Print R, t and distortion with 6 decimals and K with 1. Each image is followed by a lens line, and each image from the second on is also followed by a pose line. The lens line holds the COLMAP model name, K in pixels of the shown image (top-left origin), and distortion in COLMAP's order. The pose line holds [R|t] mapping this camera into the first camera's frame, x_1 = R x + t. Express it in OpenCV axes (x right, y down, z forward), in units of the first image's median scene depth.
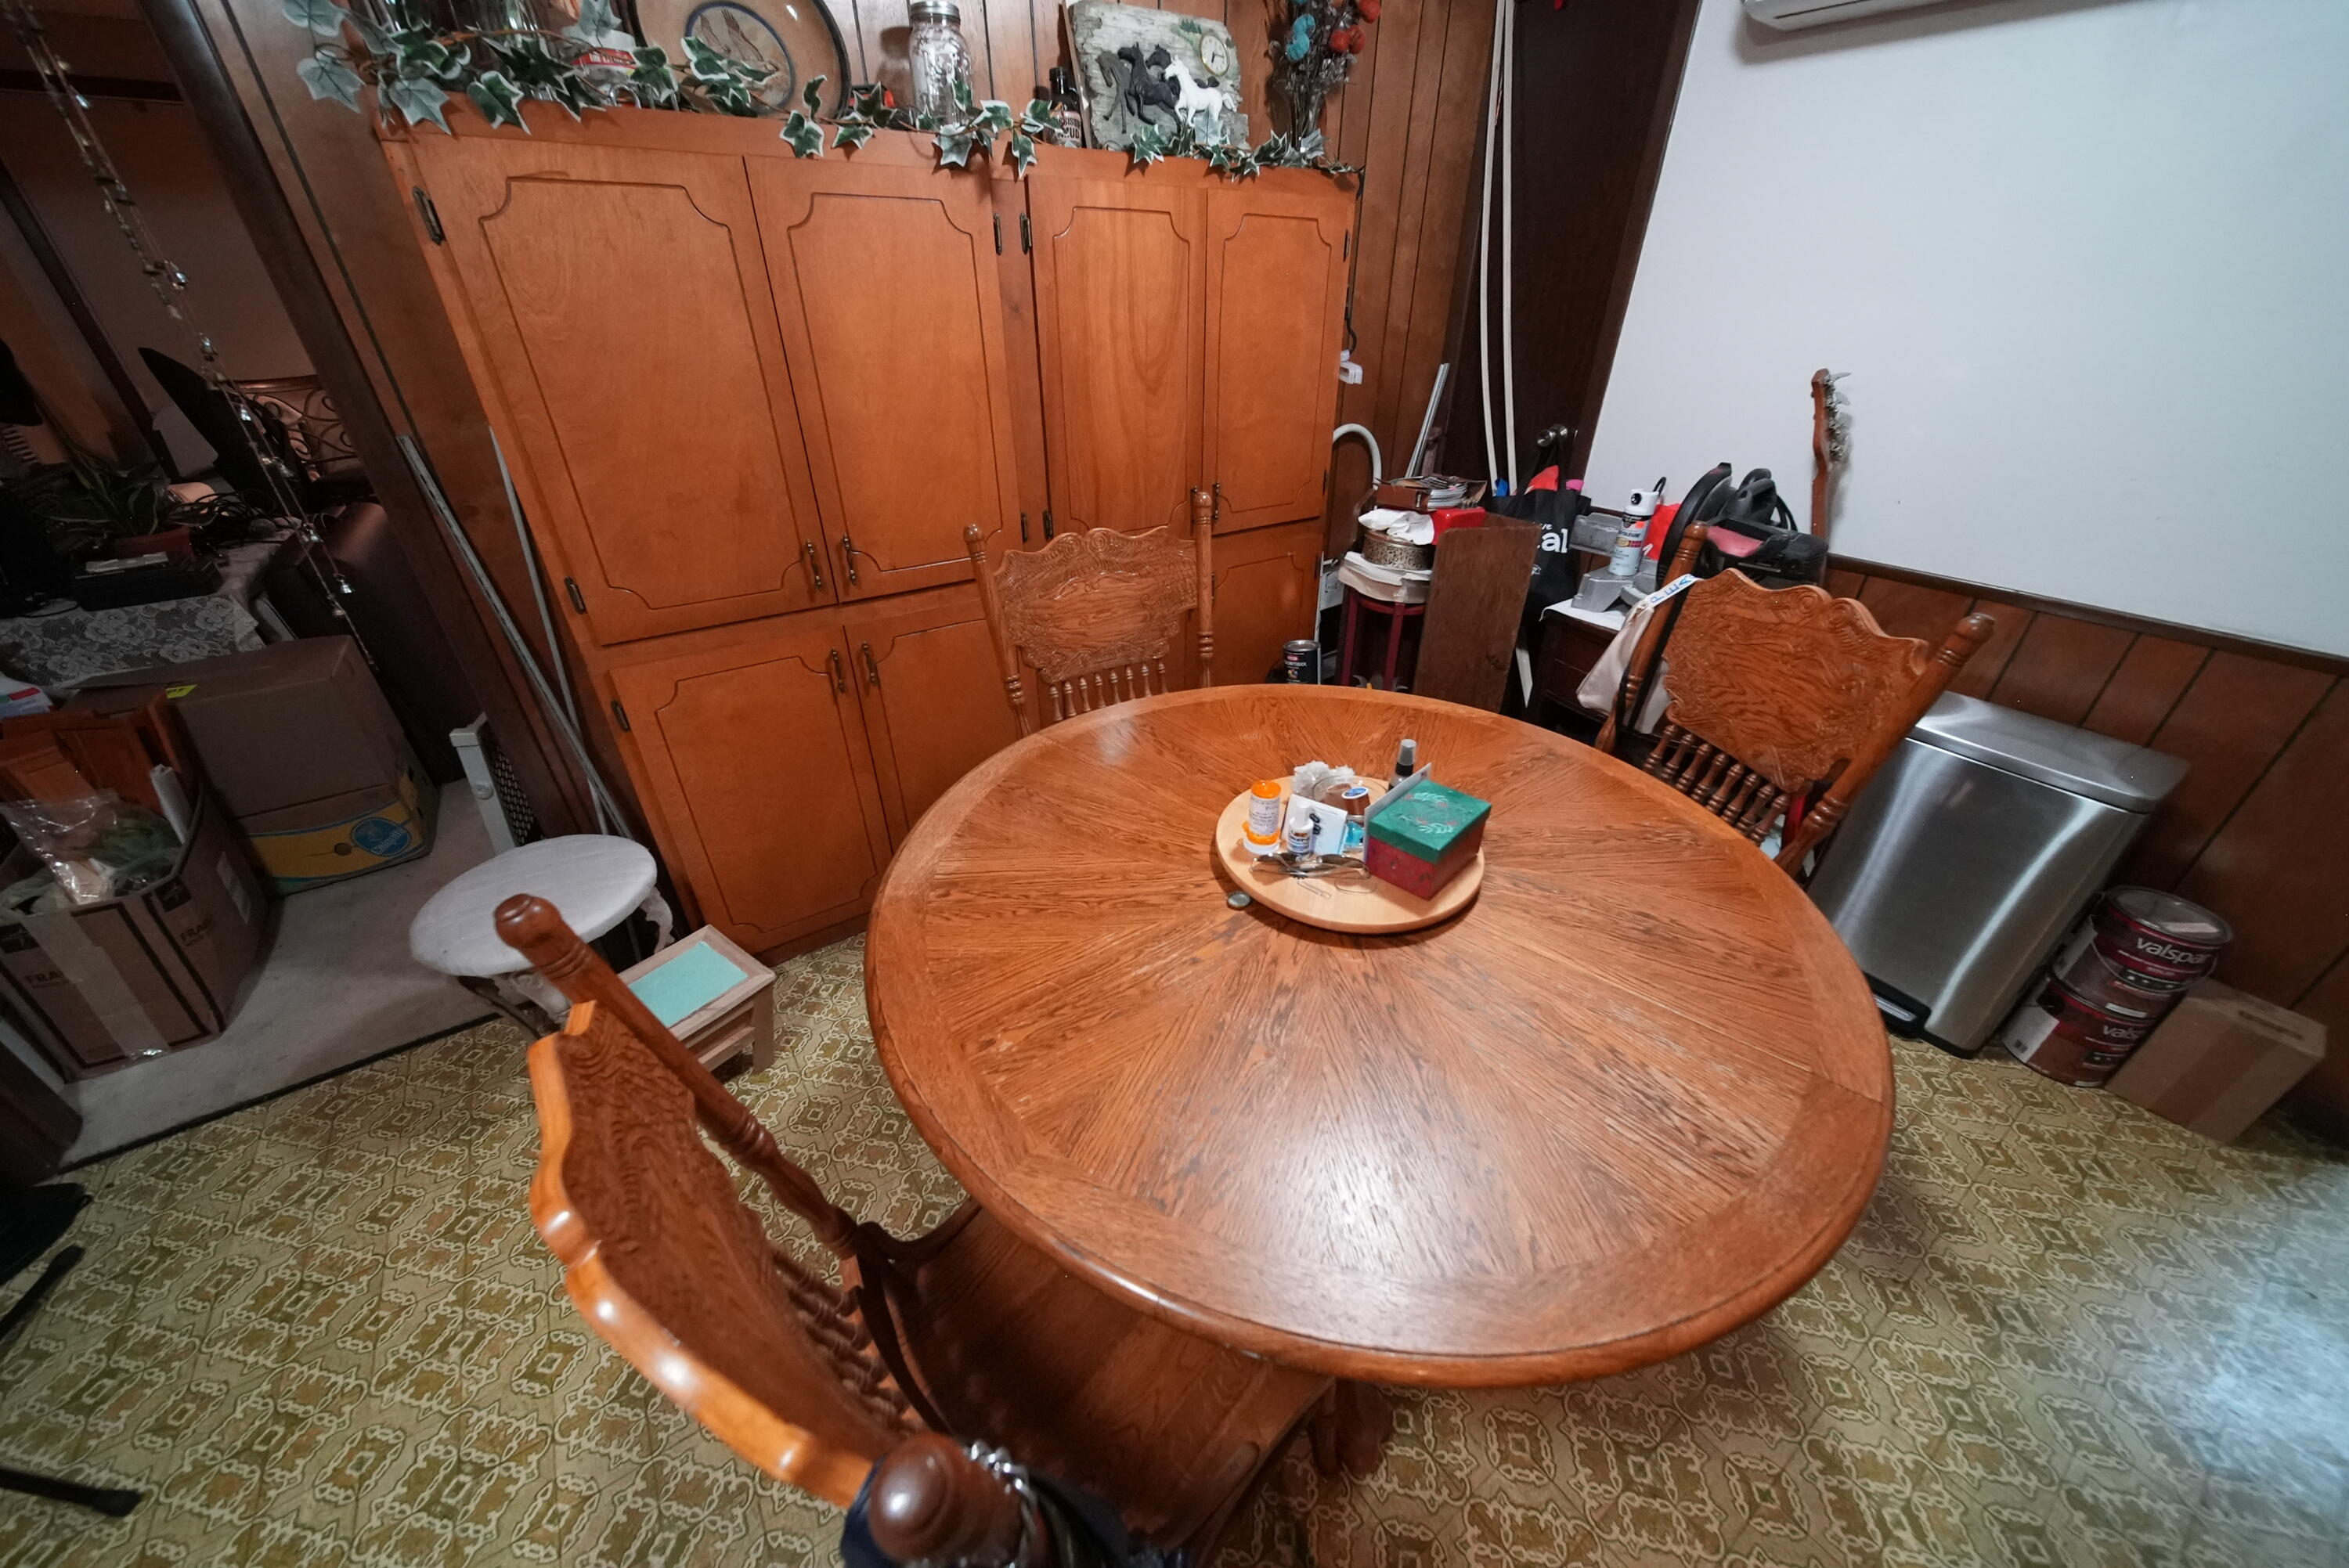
lens RADIAL K [[822.1, 0, 1178.1], [0, 822.1, 788.4], [0, 0, 1]] dist [0.000921, -0.001403]
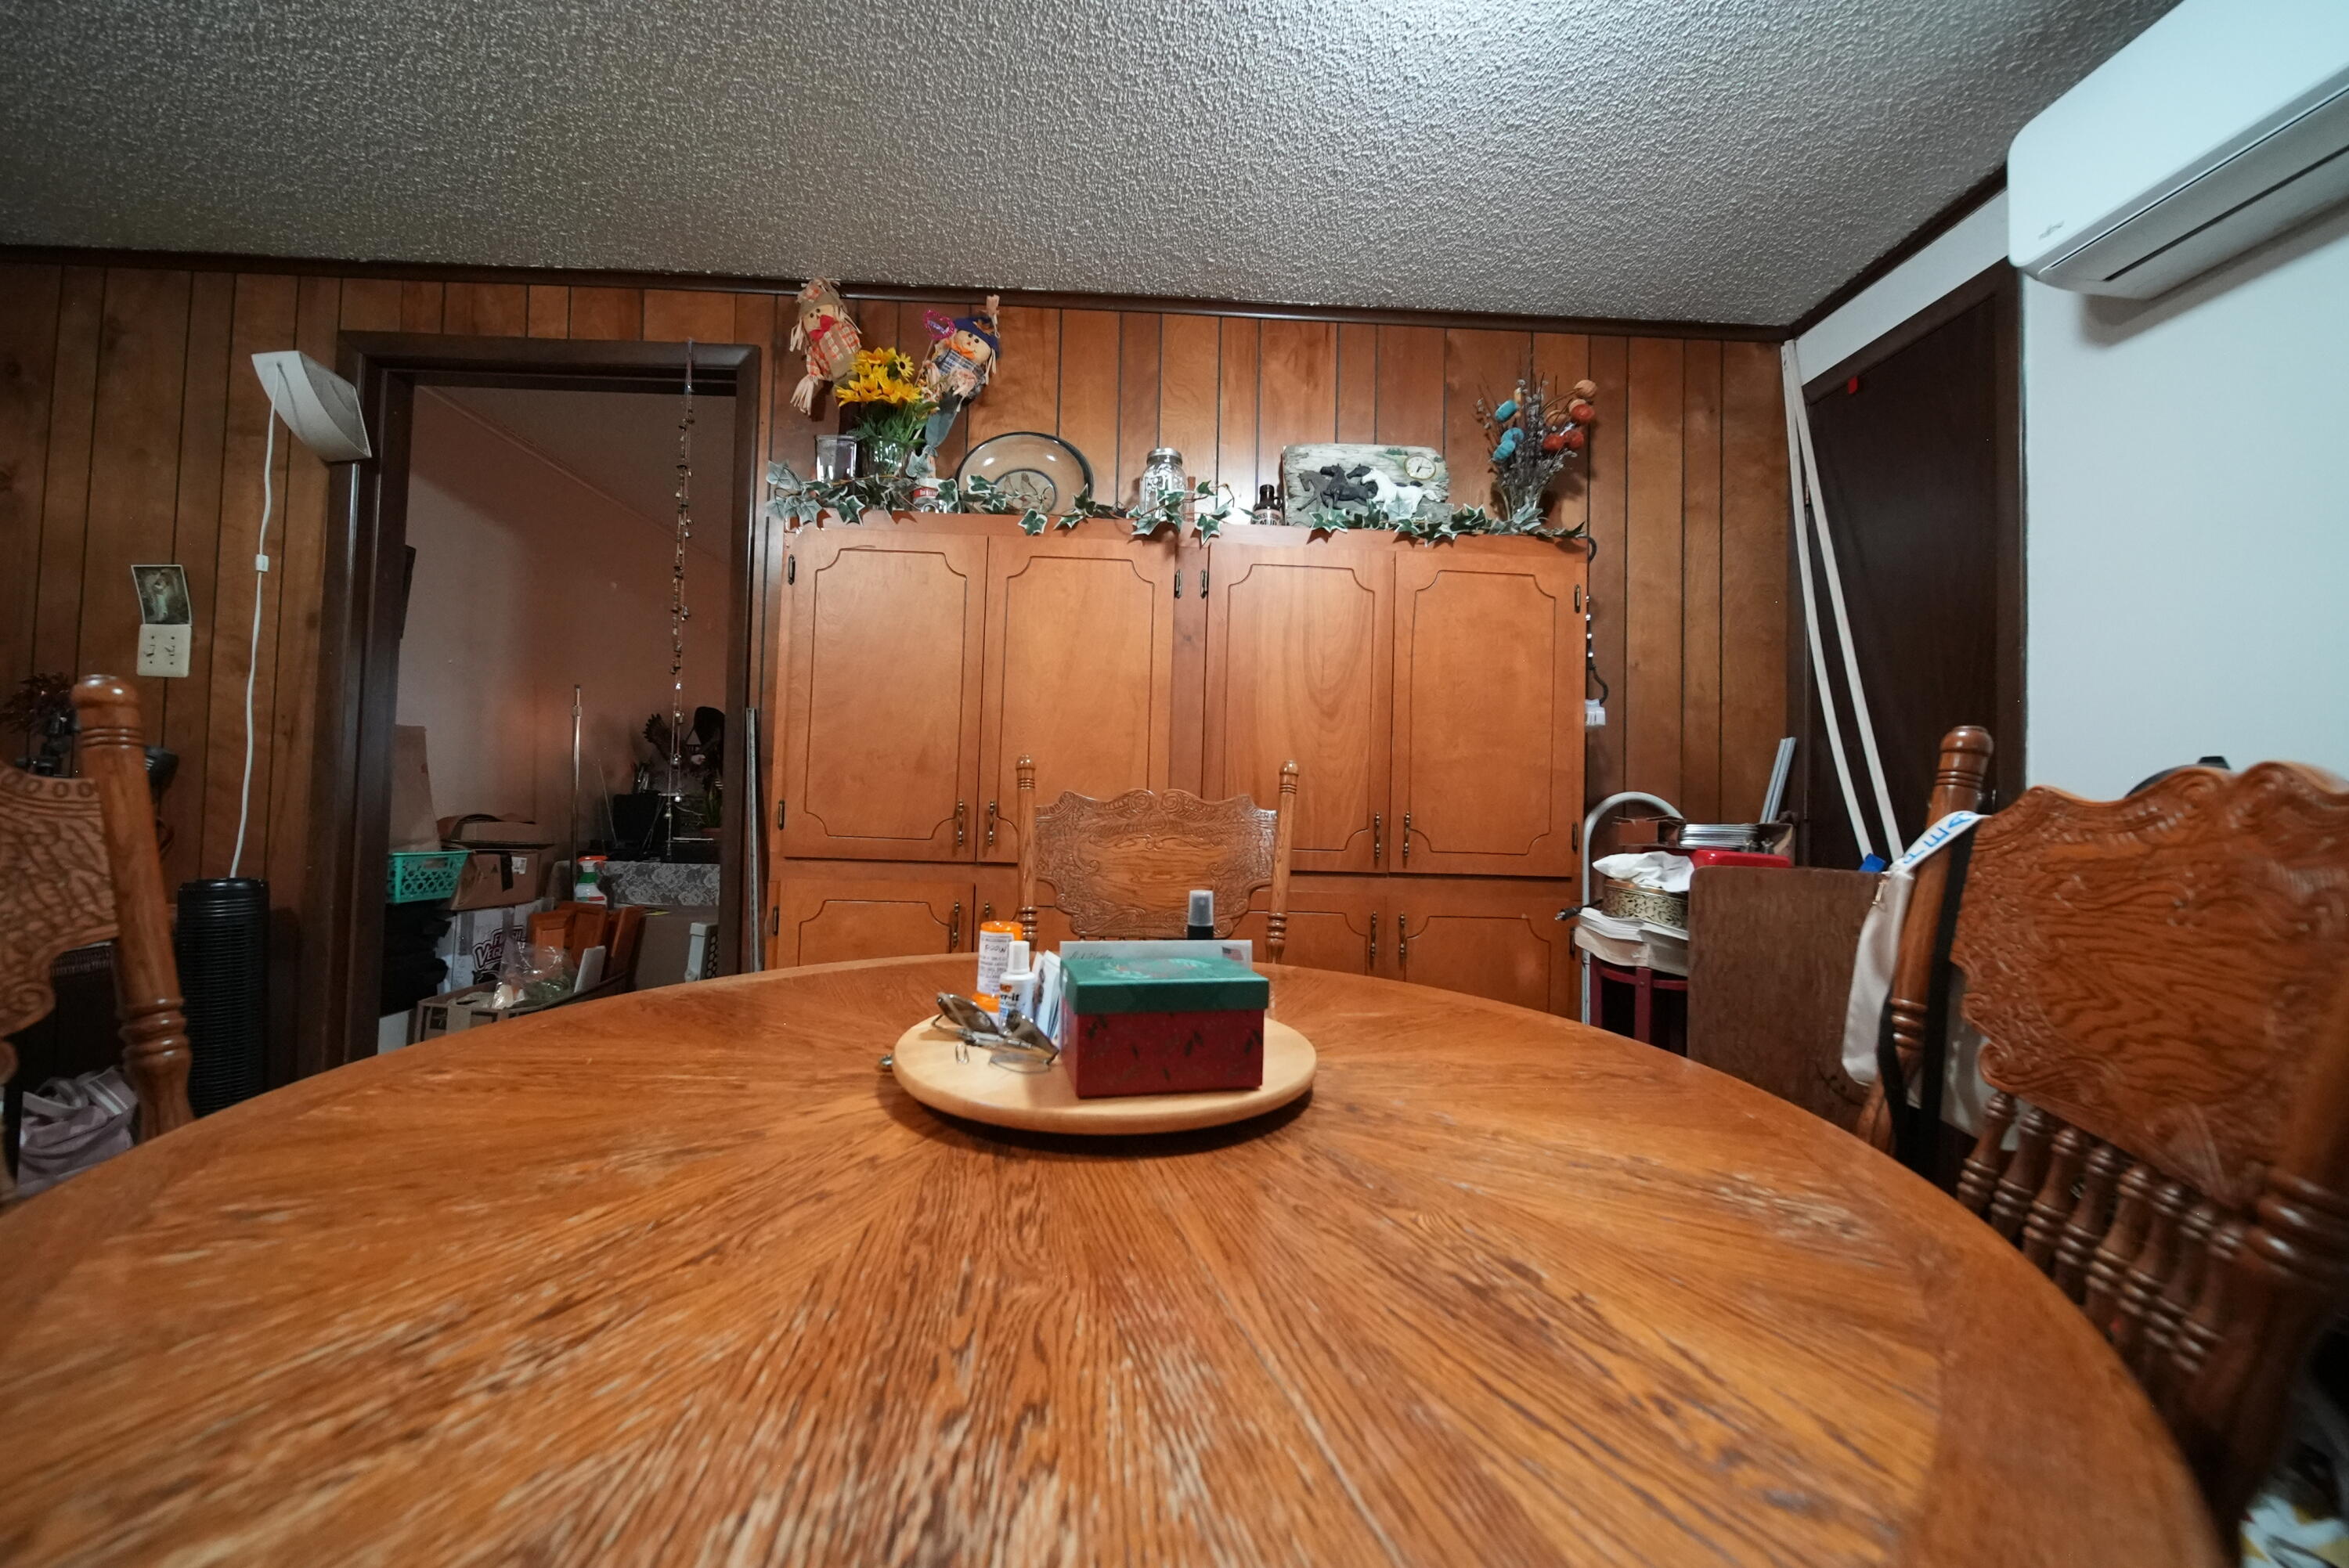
lens RADIAL K [[822.1, 0, 1174.2], [0, 822.1, 787.1], [0, 0, 1]] dist [0.000921, -0.001403]
pose [[0.843410, 0.003103, -0.537261, 0.383706], [-0.300089, 0.832182, -0.466282, 0.117681], [0.445652, 0.554493, 0.702802, 0.299305]]
